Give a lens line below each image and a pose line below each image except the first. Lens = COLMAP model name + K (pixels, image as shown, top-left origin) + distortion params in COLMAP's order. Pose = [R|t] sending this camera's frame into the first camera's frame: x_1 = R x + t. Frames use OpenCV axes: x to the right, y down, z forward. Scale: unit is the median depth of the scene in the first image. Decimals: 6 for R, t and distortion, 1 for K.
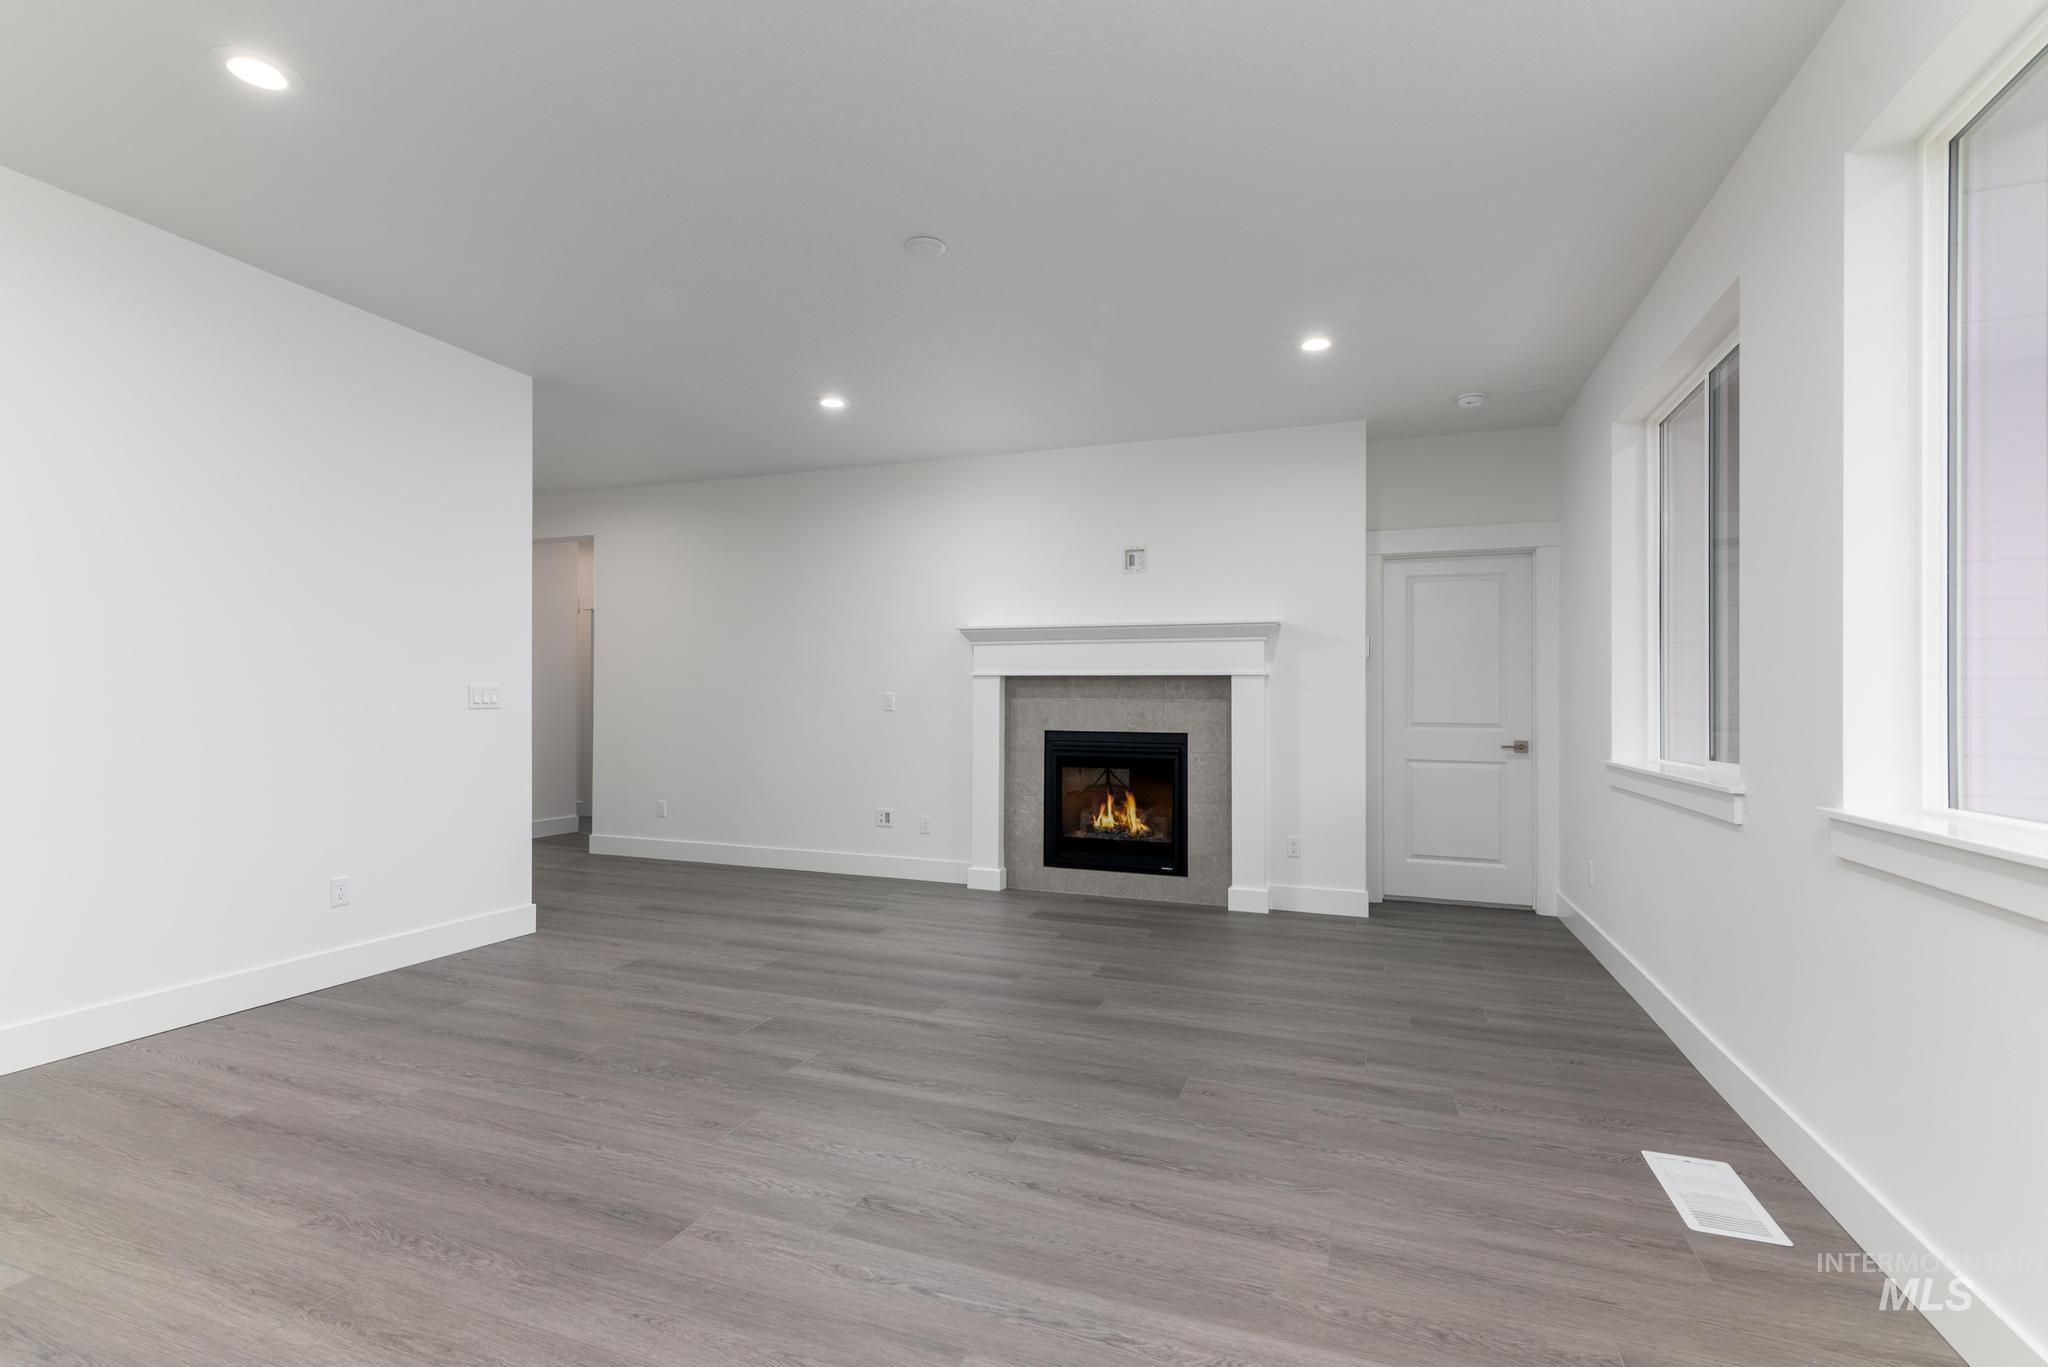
lens RADIAL K [[954.5, 0, 1004.6], [0, 954.5, 686.8], [0, 0, 1]] dist [0.009650, -0.000076]
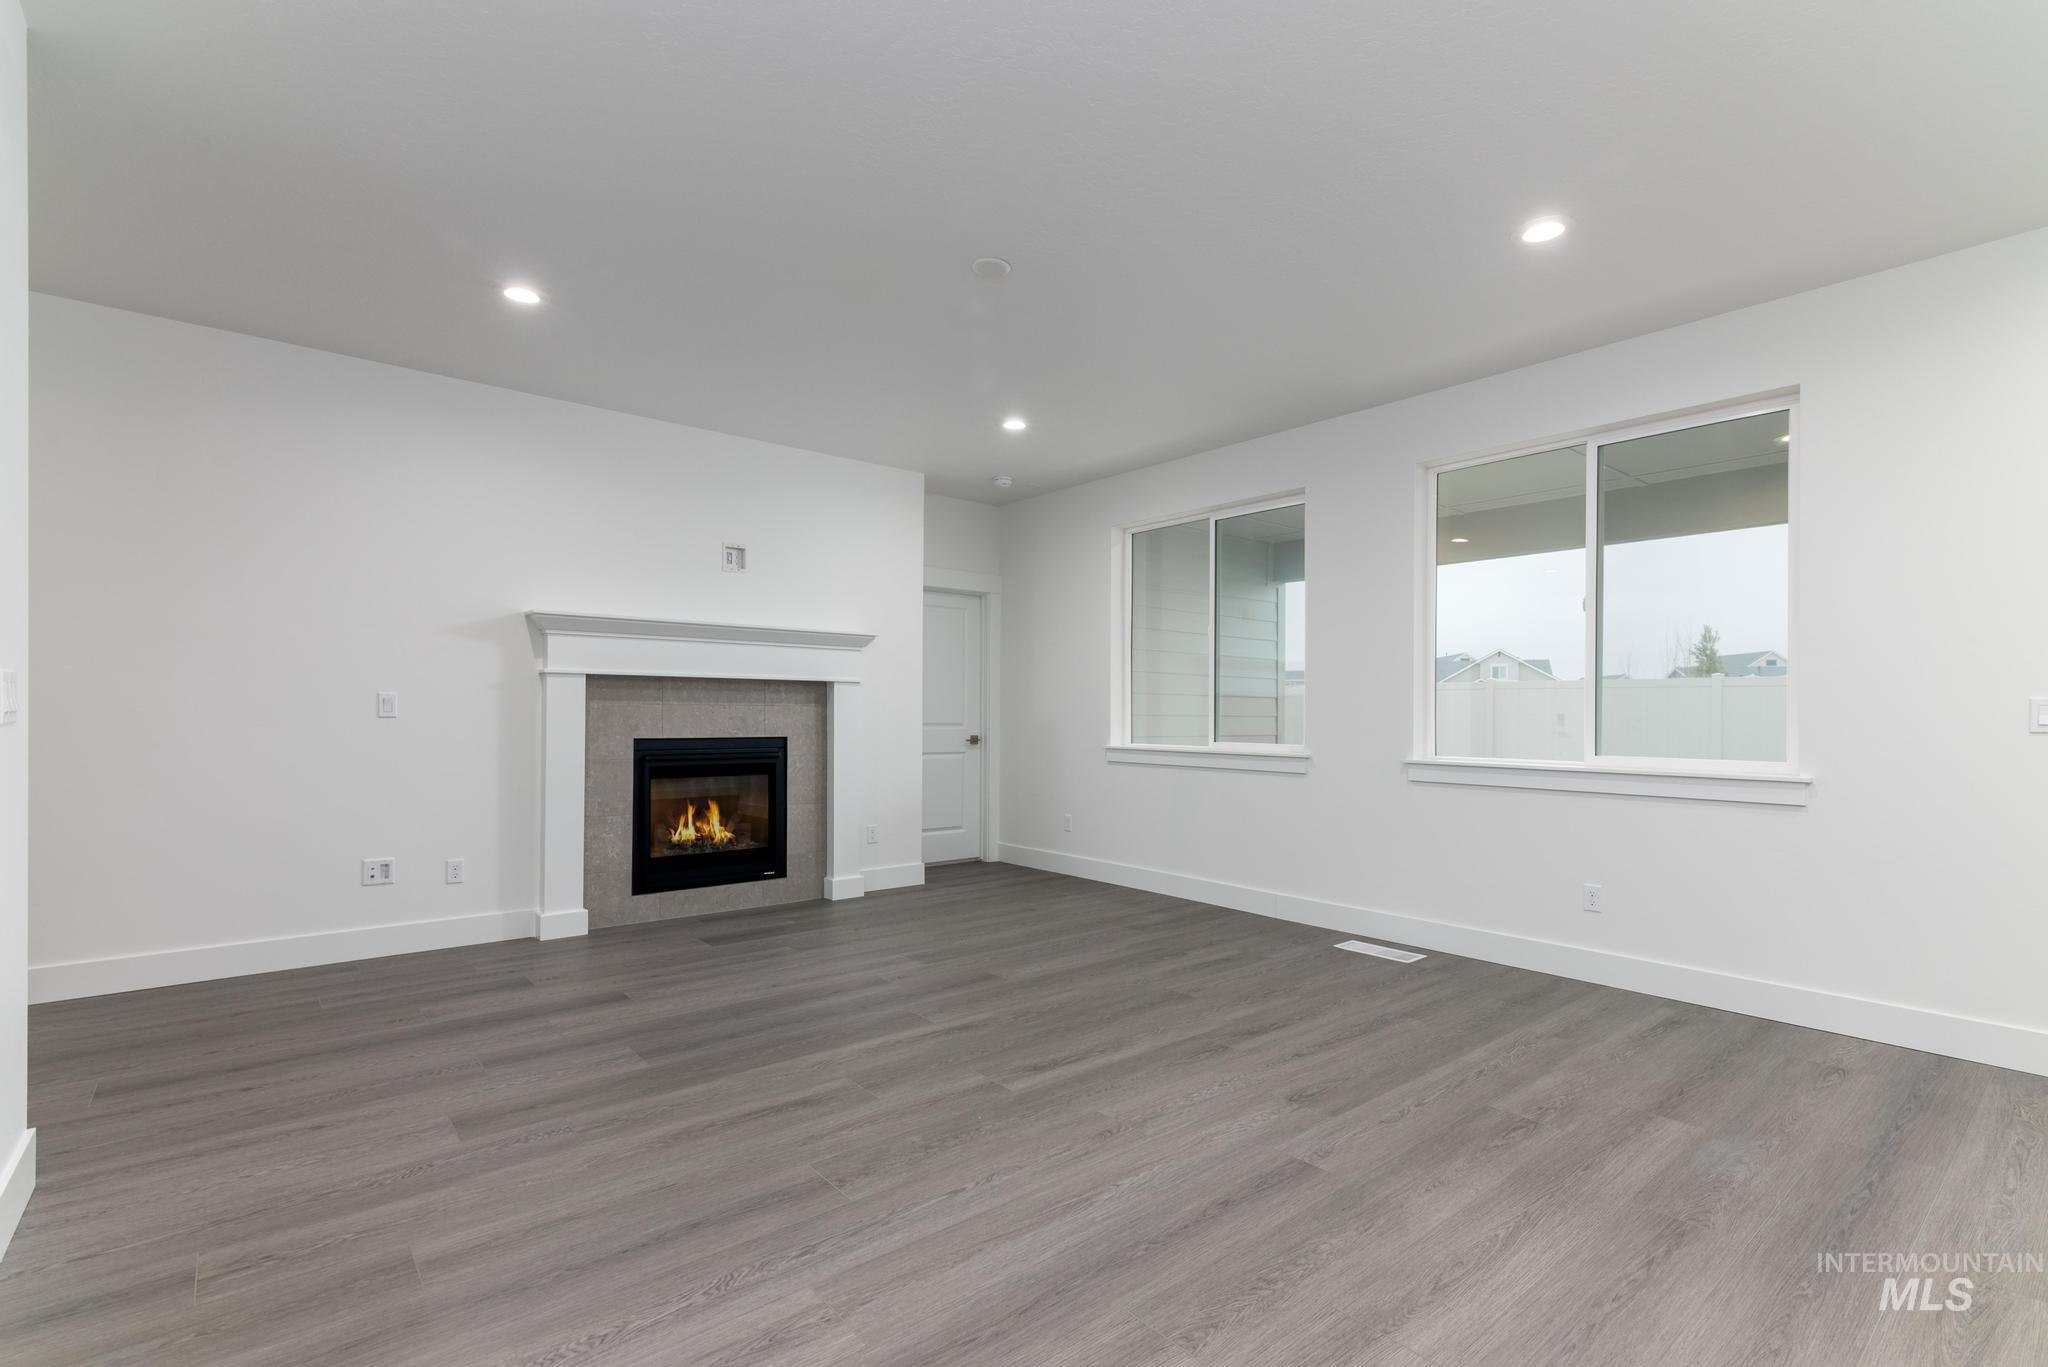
lens RADIAL K [[954.5, 0, 1039.7], [0, 954.5, 675.3], [0, 0, 1]] dist [0.009650, -0.000076]
pose [[0.475330, 0.027769, 0.879369, -0.623413], [-0.018868, 0.999594, -0.021366, -0.000201], [-0.879605, -0.006436, 0.475661, 0.296533]]
